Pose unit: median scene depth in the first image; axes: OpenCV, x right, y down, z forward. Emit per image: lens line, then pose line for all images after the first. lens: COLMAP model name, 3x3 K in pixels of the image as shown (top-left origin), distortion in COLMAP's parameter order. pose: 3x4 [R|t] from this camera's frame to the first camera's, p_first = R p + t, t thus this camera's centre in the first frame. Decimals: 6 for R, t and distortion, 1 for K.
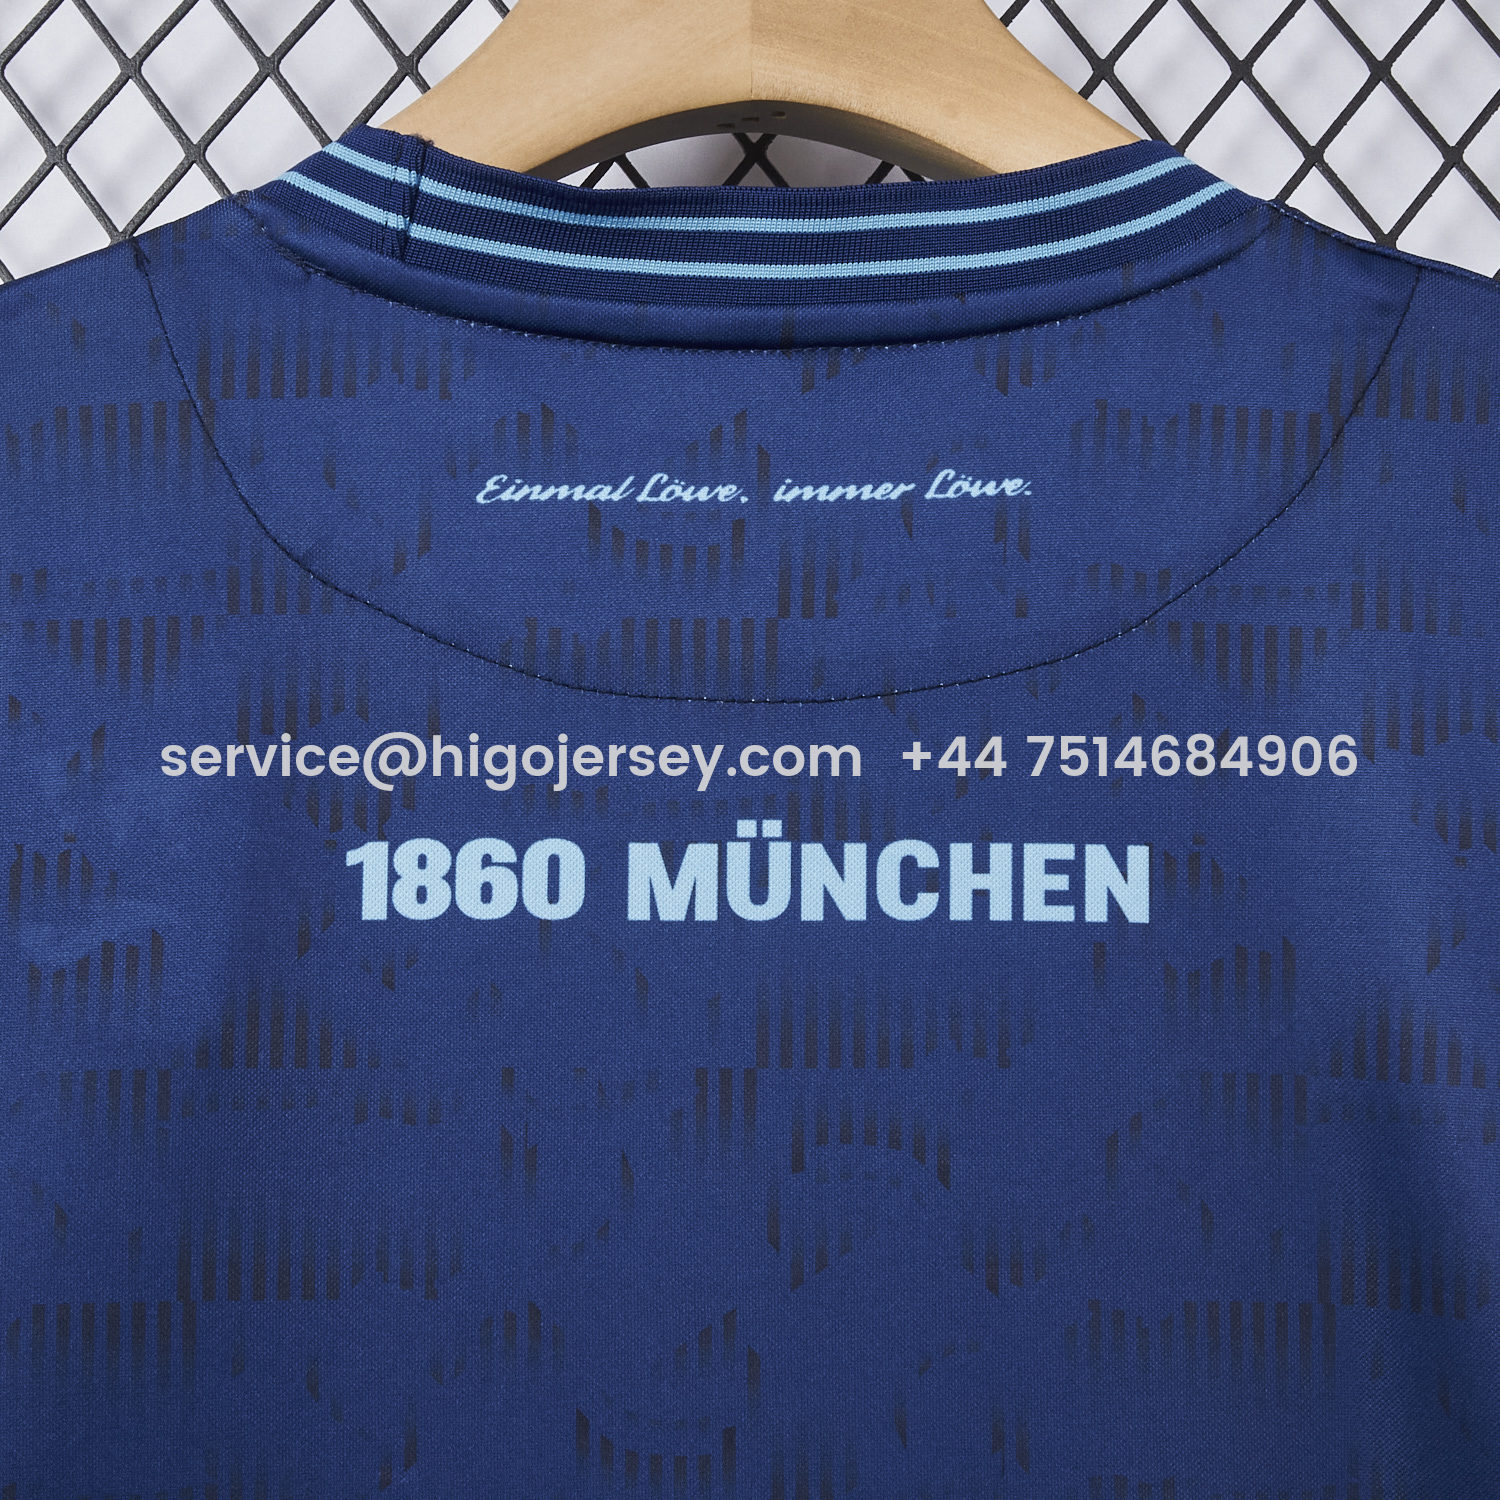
lens RADIAL K [[3707.4, 0, 750.0], [0, 3707.4, 750.0], [0, 0, 1]] dist [-0.031806, -0.477412]
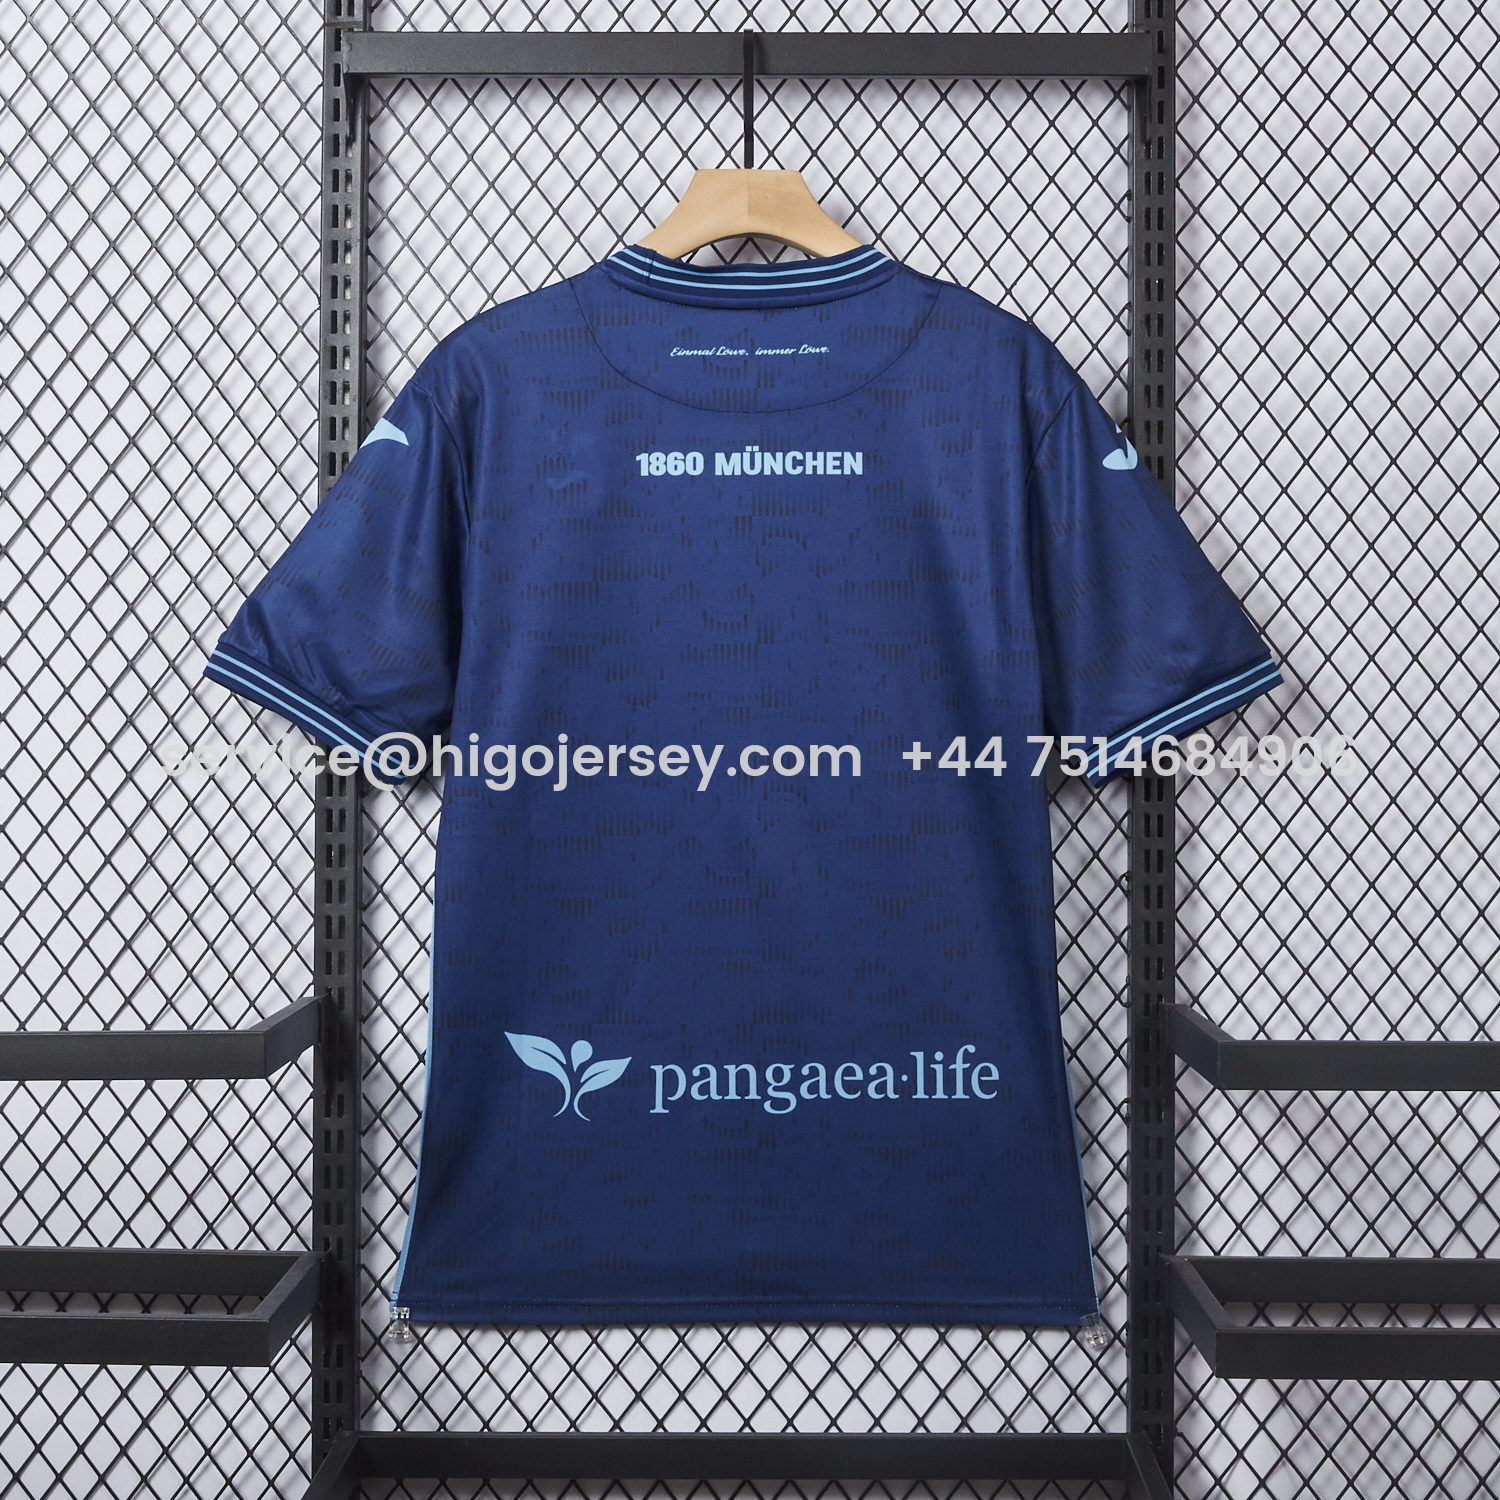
lens RADIAL K [[3707.4, 0, 750.0], [0, 3707.4, 750.0], [0, 0, 1]] dist [-0.031806, -0.477412]
pose [[0.999955, -0.009450, -0.000994, 0.001181], [0.009498, 0.991220, 0.131882, -0.161090], [-0.000261, -0.131886, 0.991265, -2.558916]]
